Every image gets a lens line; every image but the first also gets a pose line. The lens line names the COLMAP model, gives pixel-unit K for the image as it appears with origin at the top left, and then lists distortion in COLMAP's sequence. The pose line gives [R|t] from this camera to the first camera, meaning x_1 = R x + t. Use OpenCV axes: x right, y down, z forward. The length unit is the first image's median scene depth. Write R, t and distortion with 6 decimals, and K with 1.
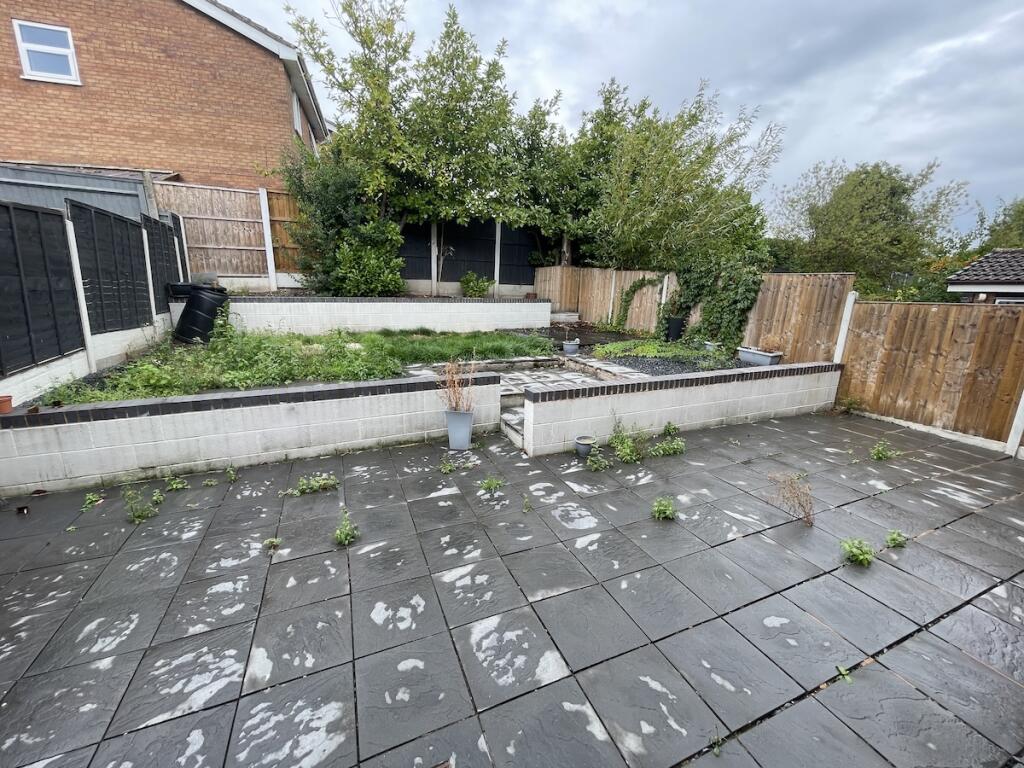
lens RADIAL K [[416.4, 0, 513.7], [0, 416.4, 385.3], [0, 0, 1]] dist [-0.013060, 0.000155]
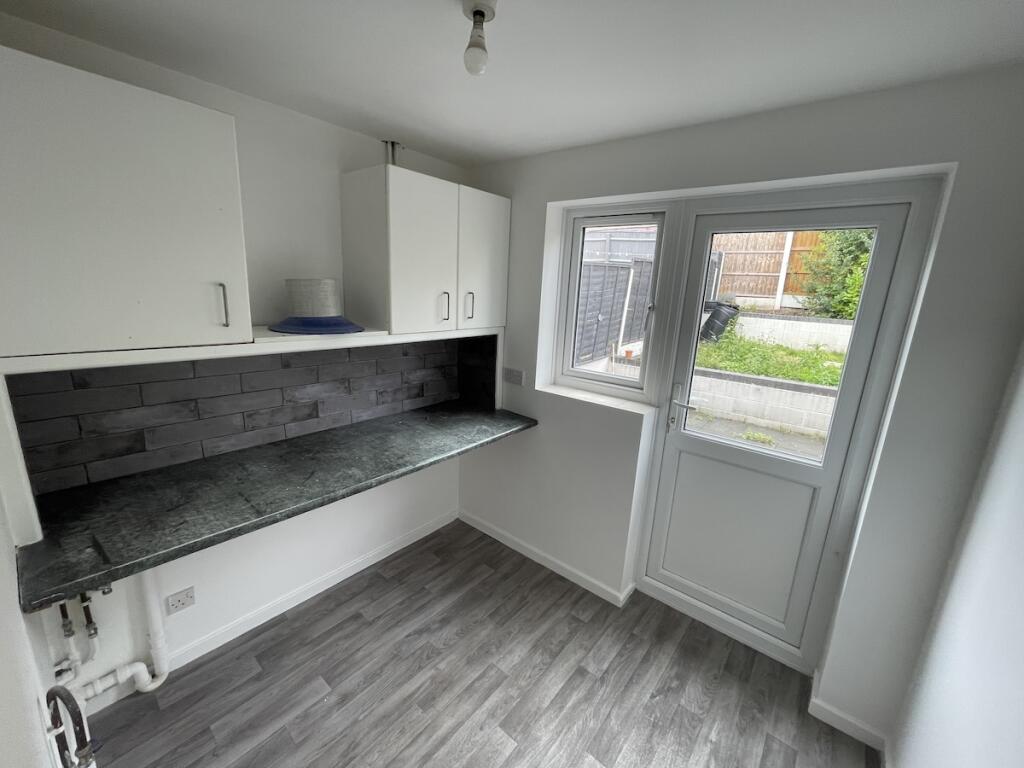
lens RADIAL K [[416.4, 0, 513.2], [0, 416.4, 384.5], [0, 0, 1]] dist [-0.013060, 0.000155]
pose [[0.467623, 0.212990, -0.857883, 0.140497], [-0.245179, 0.963707, 0.105619, 0.041322], [0.849244, 0.160945, 0.502872, -0.214970]]
